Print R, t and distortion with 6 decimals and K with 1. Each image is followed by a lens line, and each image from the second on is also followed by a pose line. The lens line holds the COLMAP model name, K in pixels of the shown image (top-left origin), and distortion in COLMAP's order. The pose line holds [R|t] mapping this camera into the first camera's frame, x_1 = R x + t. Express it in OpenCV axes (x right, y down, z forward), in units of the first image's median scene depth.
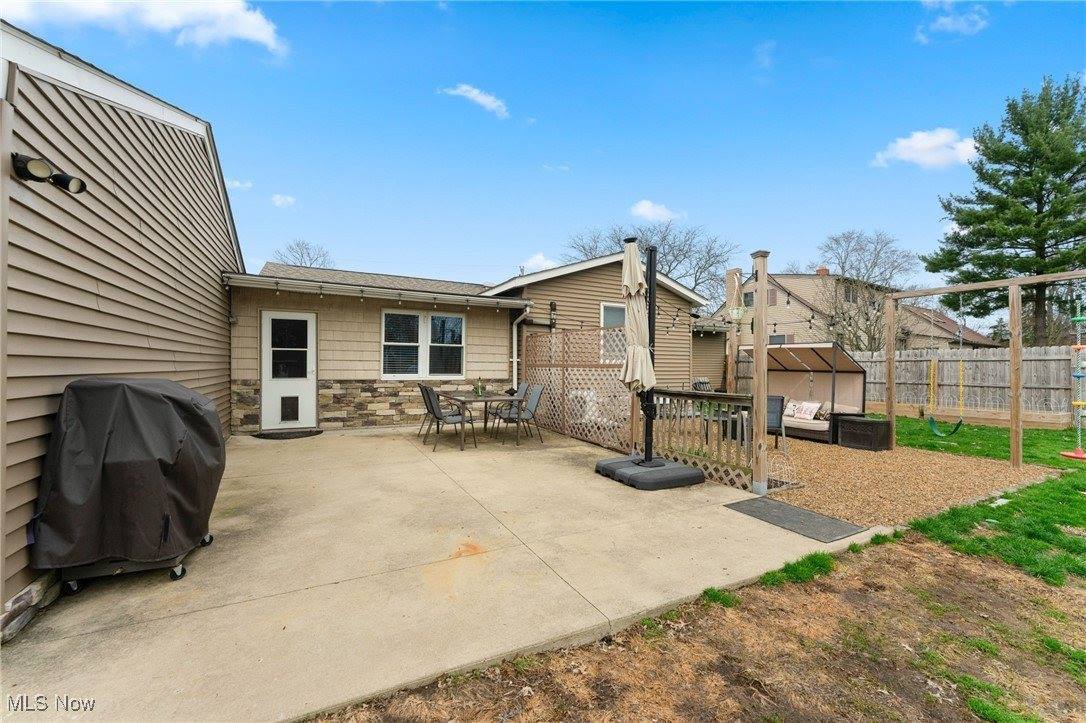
lens RADIAL K [[429.7, 0, 537.6], [0, 429.7, 364.4], [0, 0, 1]] dist [0.000081, 0.000051]
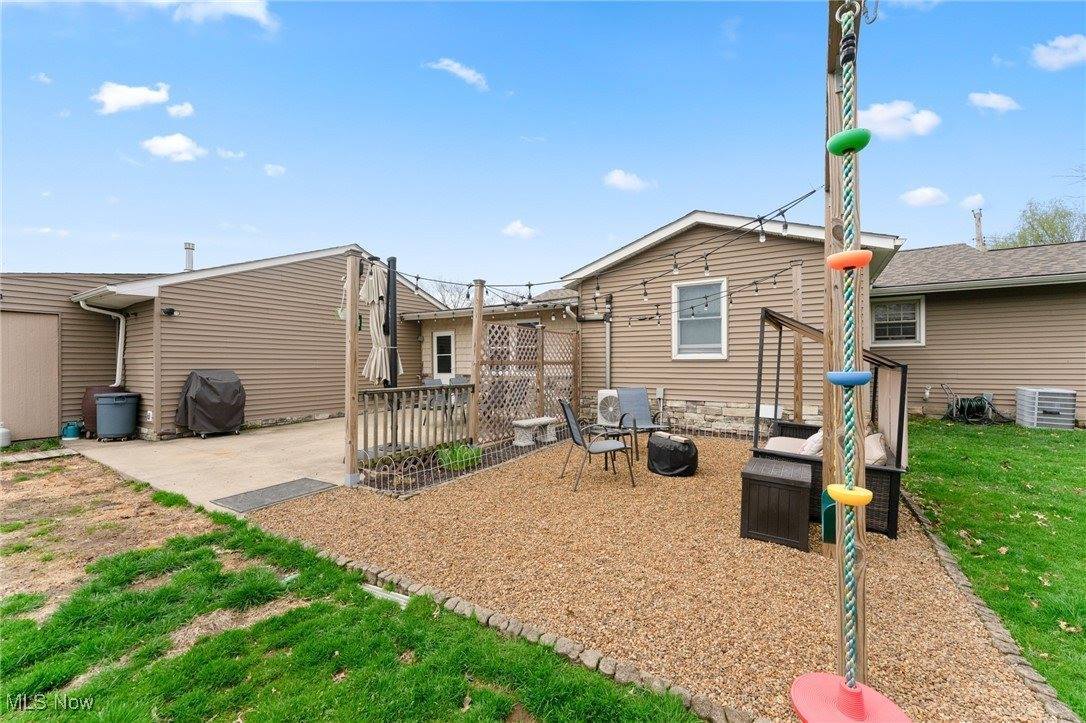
lens RADIAL K [[433.7, 0, 543.2], [0, 433.7, 359.0], [0, 0, 1]] dist [0.000221, 0.000084]
pose [[0.500060, -0.021596, -0.865721, 0.951842], [0.012928, 0.999764, -0.017472, 0.012106], [0.865894, -0.002455, 0.500221, 0.500148]]
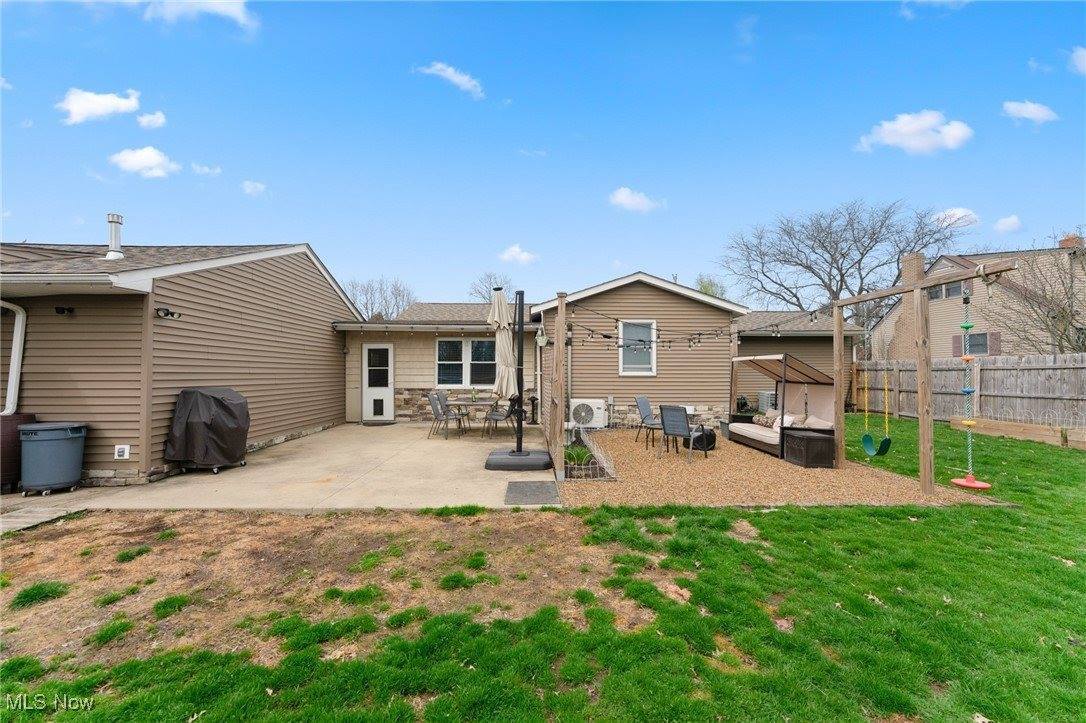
lens RADIAL K [[433.7, 0, 543.2], [0, 433.7, 359.0], [0, 0, 1]] dist [0.000221, 0.000084]
pose [[0.896861, -0.022379, -0.441746, 0.604297], [0.009076, 0.999440, -0.032205, -0.012214], [0.442219, 0.024874, 0.896562, -0.114776]]
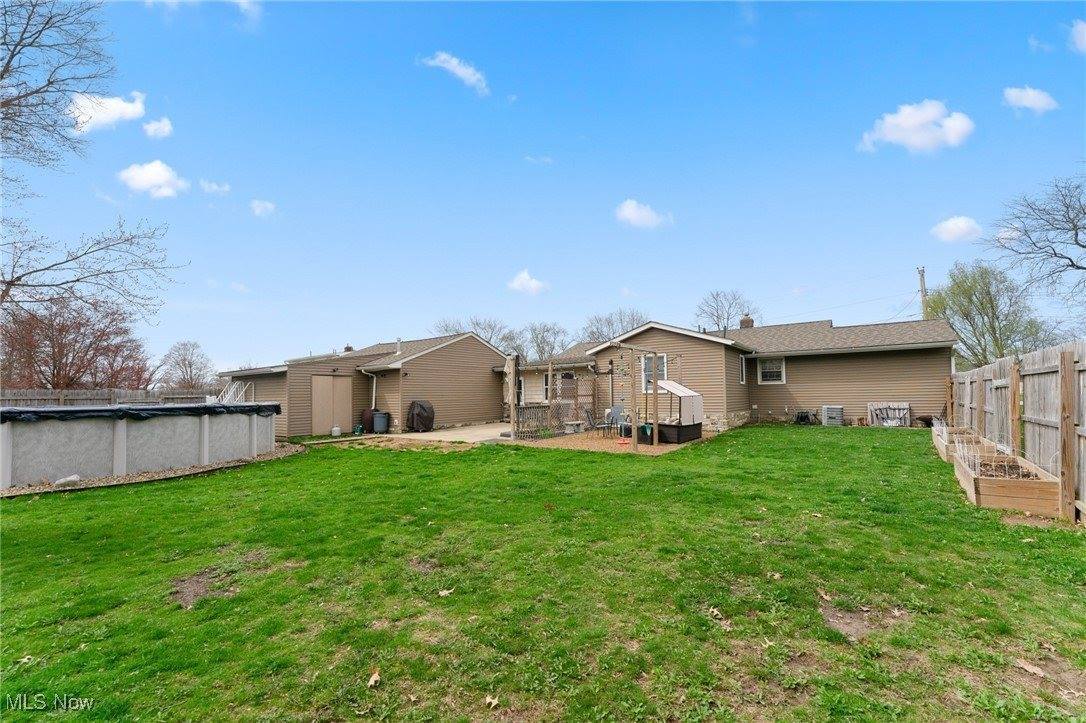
lens RADIAL K [[429.7, 0, 537.6], [0, 429.7, 364.4], [0, 0, 1]] dist [0.000081, 0.000051]
pose [[0.454508, -0.079343, -0.887202, 1.842314], [0.023076, 0.996739, -0.077317, 0.008586], [0.890444, 0.014668, 0.454857, -0.117289]]
